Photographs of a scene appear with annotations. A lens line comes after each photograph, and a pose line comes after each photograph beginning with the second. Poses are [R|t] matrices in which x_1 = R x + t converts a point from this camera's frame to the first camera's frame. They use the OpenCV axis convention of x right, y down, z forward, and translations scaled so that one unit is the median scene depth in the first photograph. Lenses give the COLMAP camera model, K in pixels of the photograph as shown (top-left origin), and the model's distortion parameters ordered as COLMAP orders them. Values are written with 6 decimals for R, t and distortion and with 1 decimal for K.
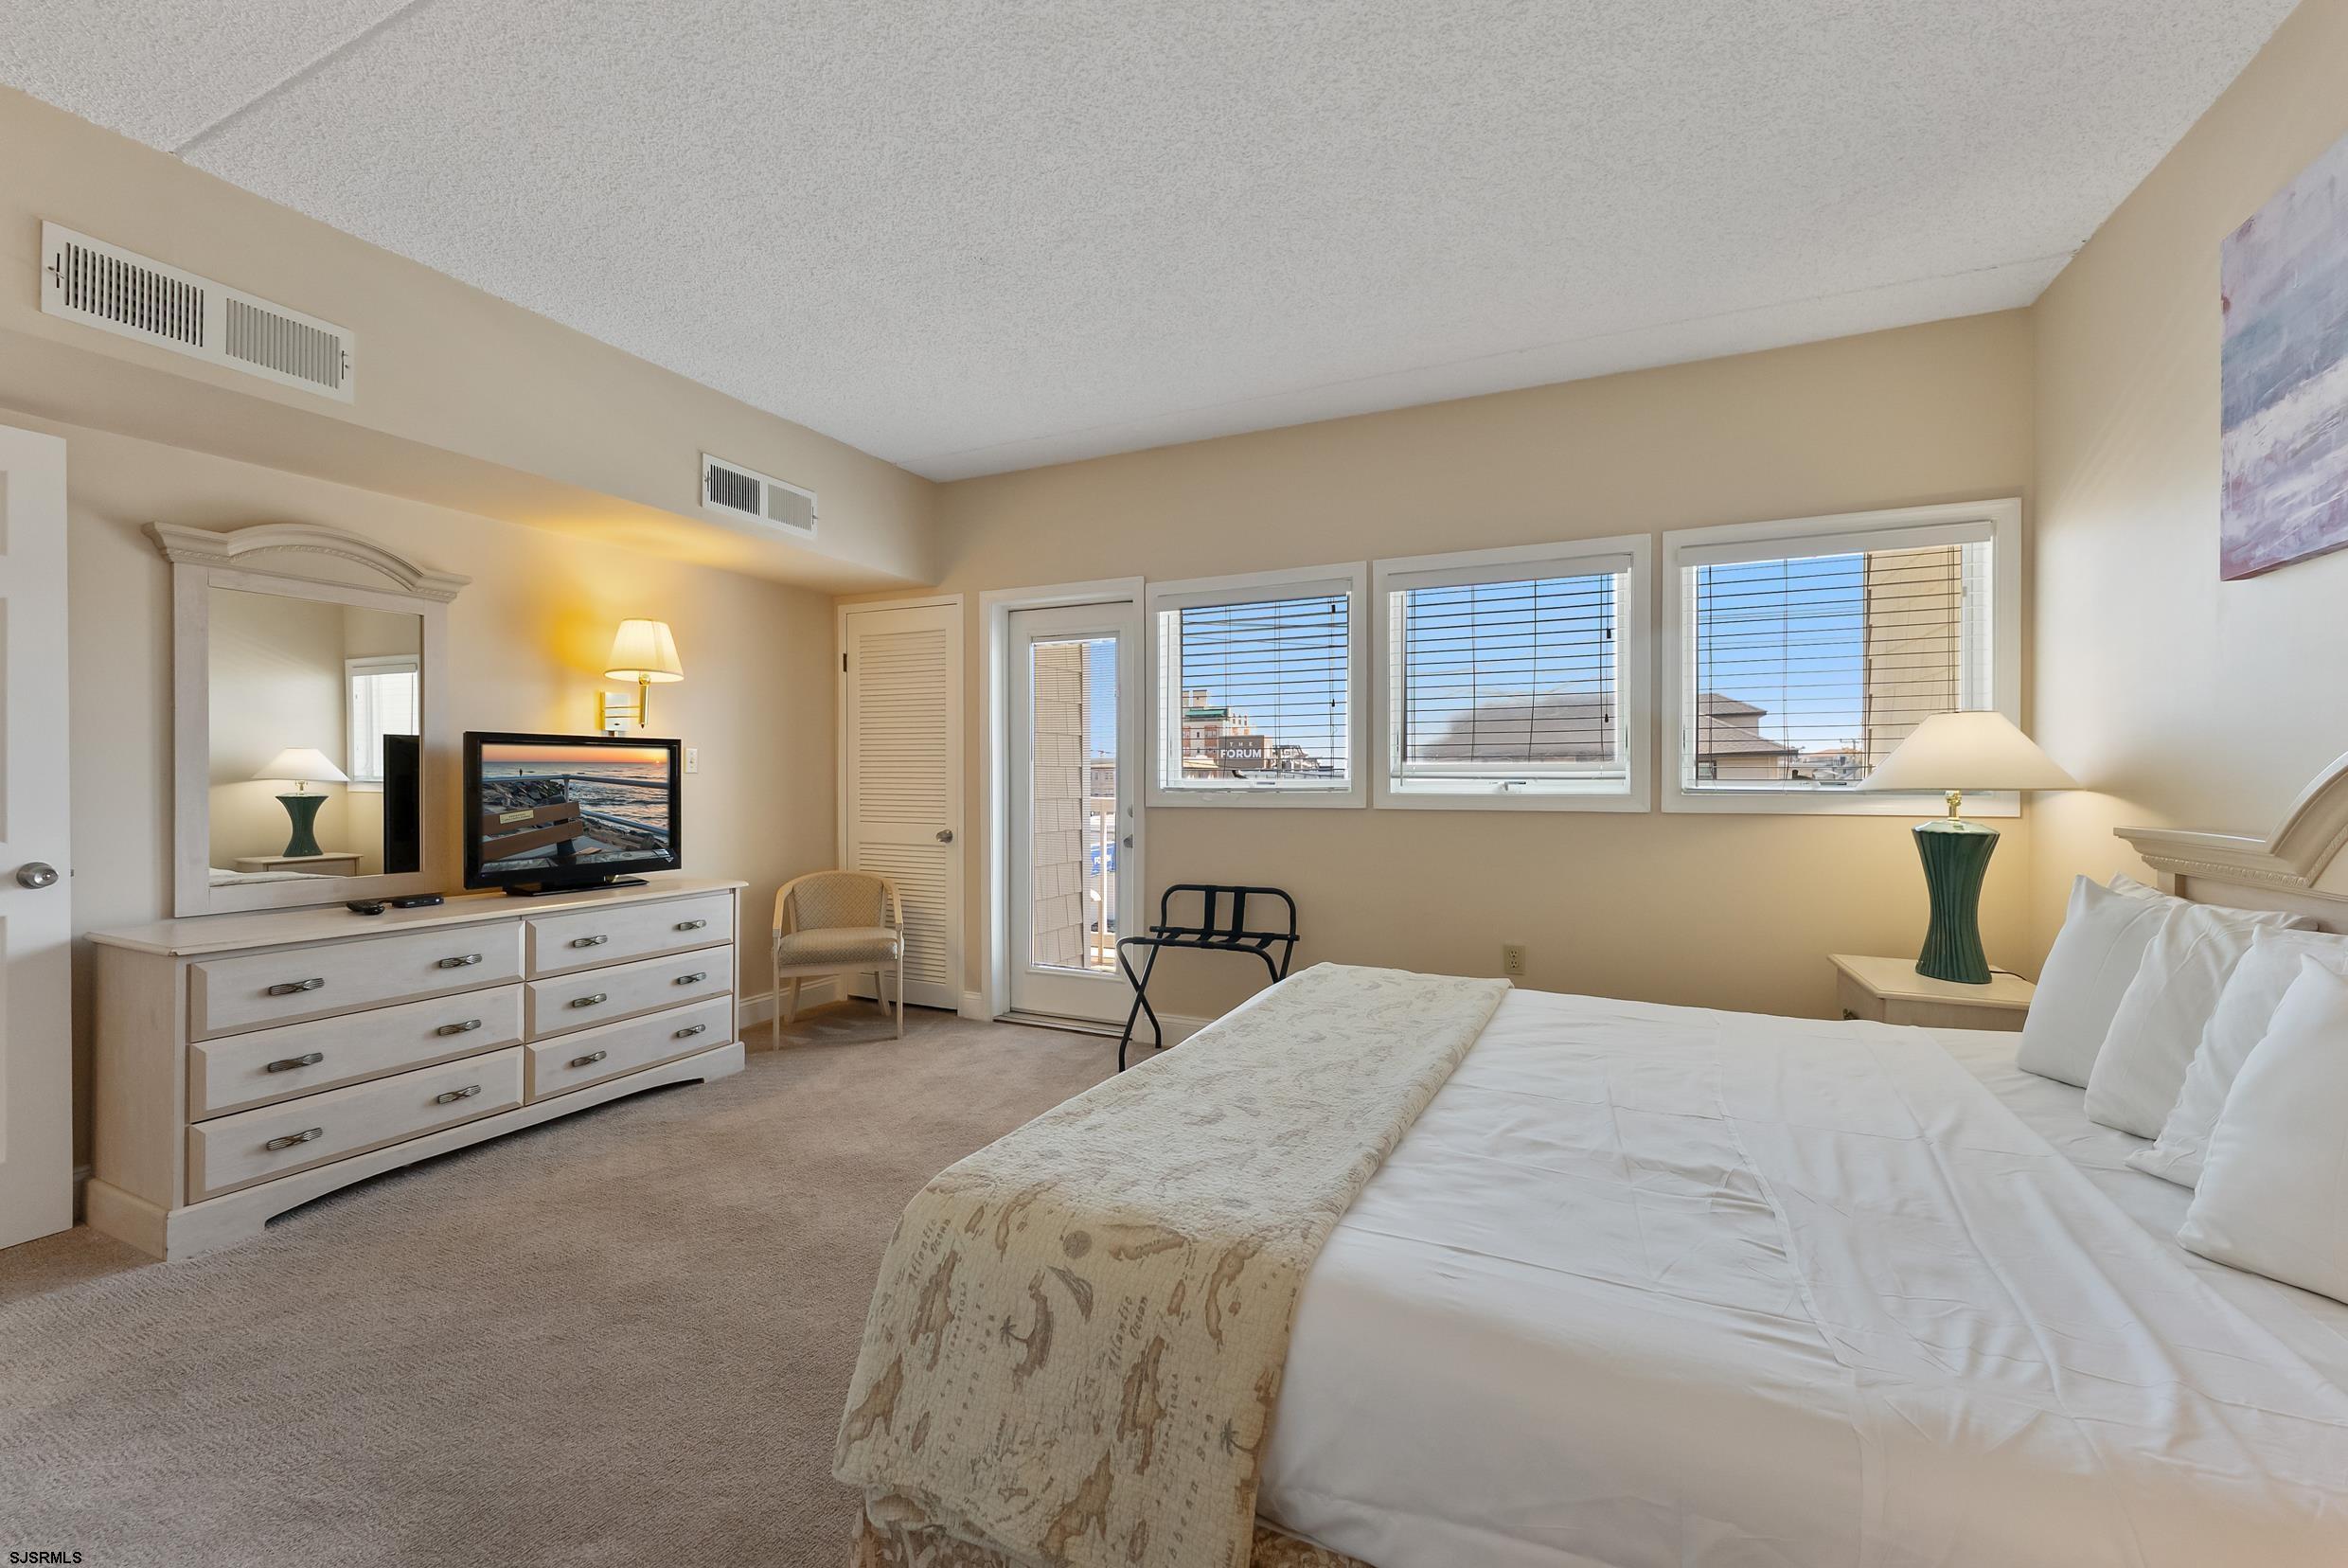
lens RADIAL K [[944.3, 0, 1207.7], [0, 944.3, 783.4], [0, 0, 1]] dist [0.000275, -0.000126]
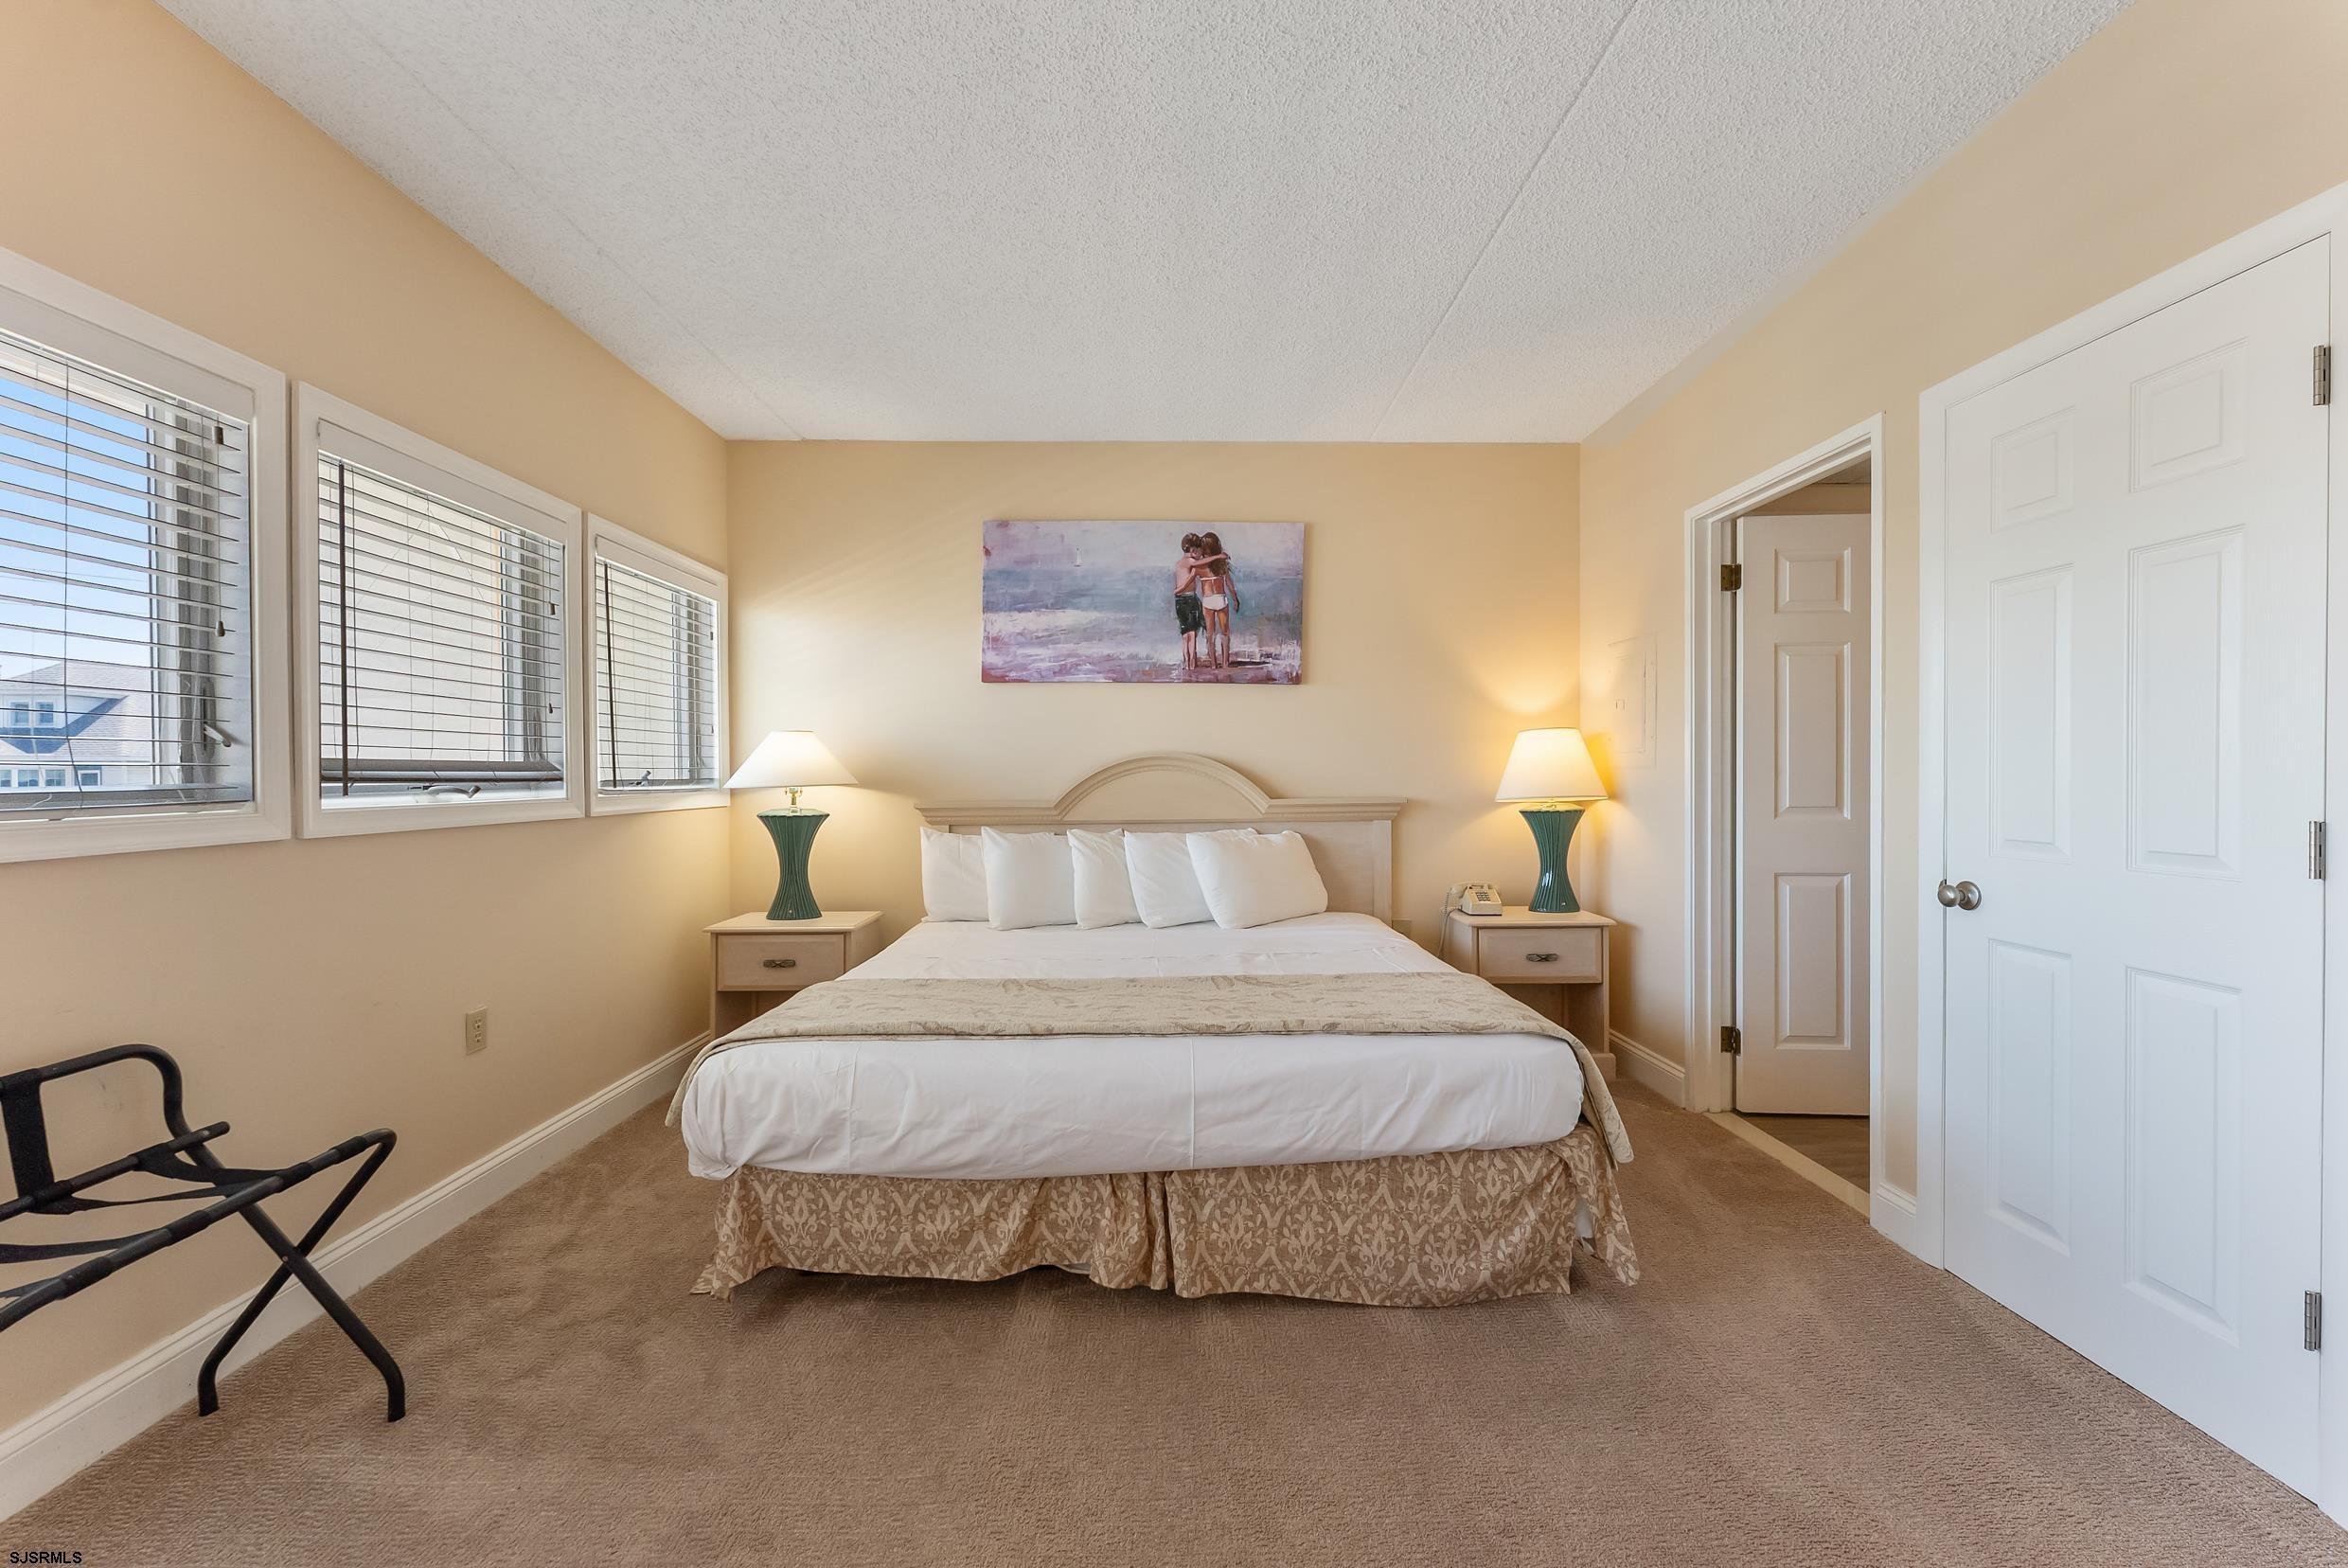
lens RADIAL K [[944.3, 0, 1170.6], [0, 944.3, 777.3], [0, 0, 1]] dist [0.000275, -0.000126]
pose [[-0.401401, -0.000459, 0.915903, -0.579687], [0.012285, 0.999907, 0.005886, -0.006286], [-0.915820, 0.013614, -0.401358, 0.842435]]
